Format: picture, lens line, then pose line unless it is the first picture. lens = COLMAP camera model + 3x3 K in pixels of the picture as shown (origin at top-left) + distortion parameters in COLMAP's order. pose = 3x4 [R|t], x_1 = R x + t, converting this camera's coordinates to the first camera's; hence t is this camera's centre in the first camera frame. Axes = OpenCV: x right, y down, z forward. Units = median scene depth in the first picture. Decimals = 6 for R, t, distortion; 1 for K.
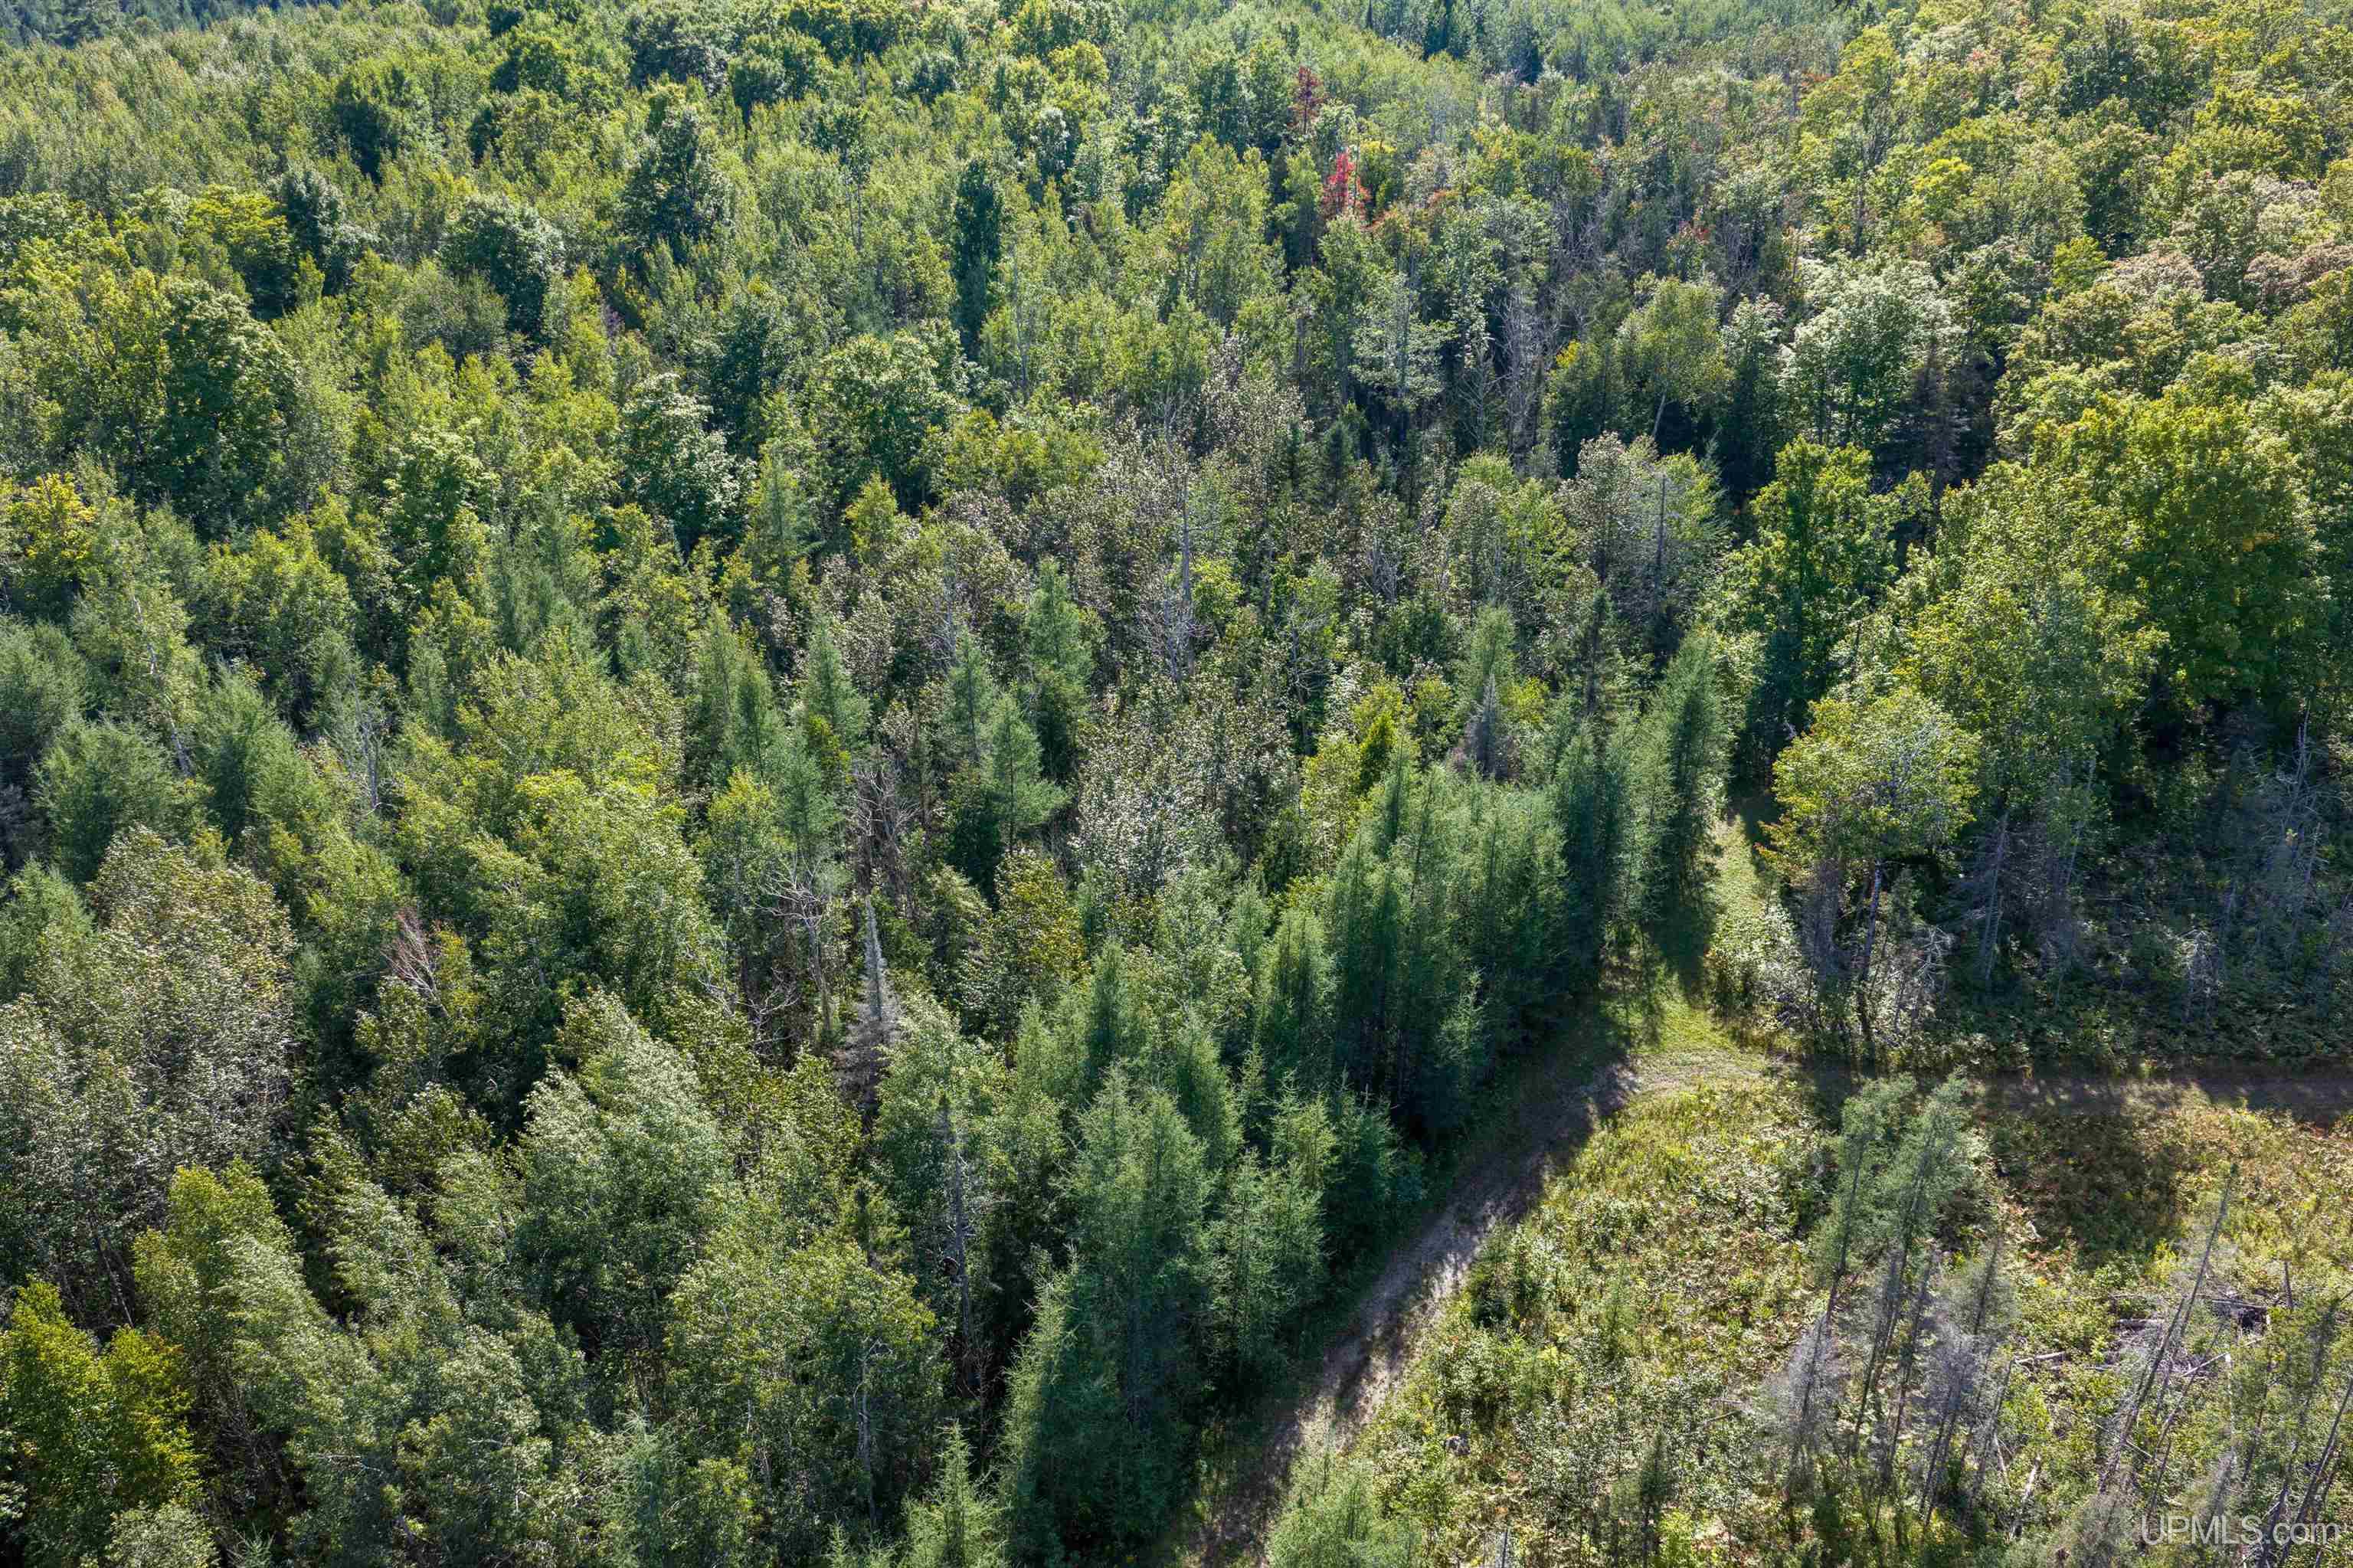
lens RADIAL K [[1847.9, 0, 1176.5], [0, 1847.9, 784.0], [0, 0, 1]] dist [0.006133, -0.002473]
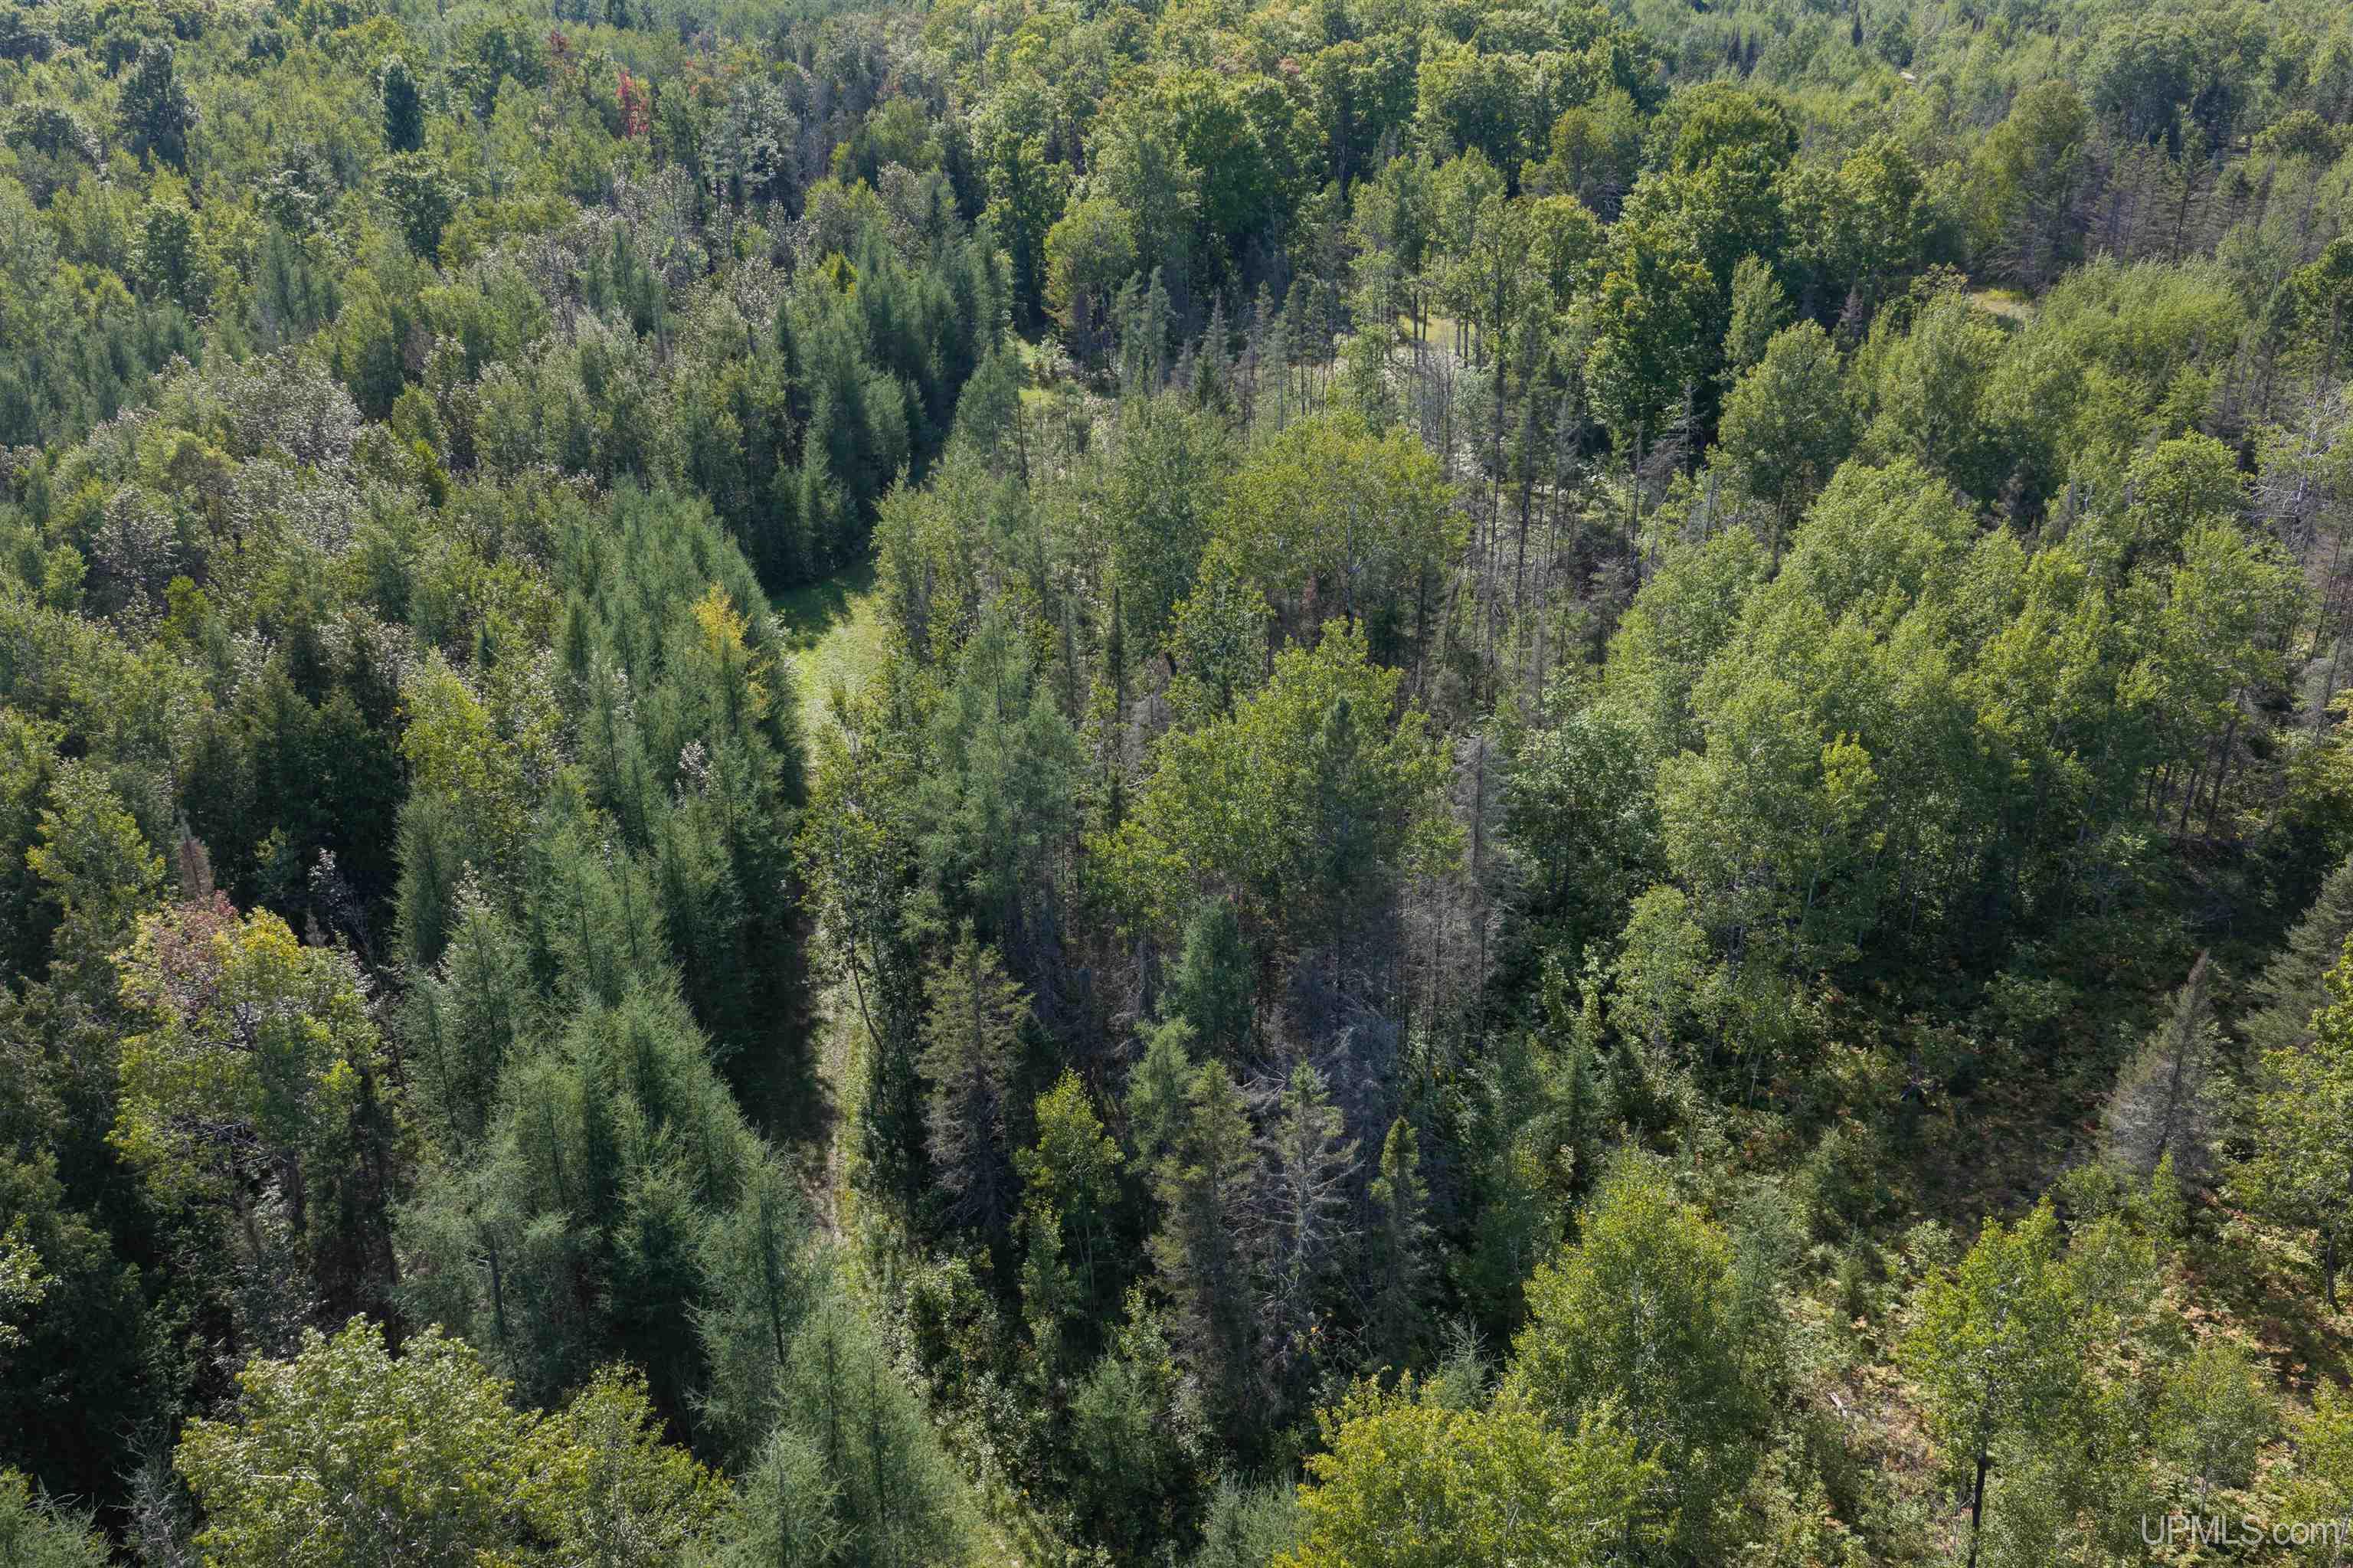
lens RADIAL K [[1847.9, 0, 1176.5], [0, 1847.9, 784.0], [0, 0, 1]] dist [0.006133, -0.002473]
pose [[0.885947, -0.223756, 0.406240, -0.425628], [0.240648, 0.970563, 0.009767, 0.493751], [-0.396467, 0.089108, 0.913714, -0.717331]]
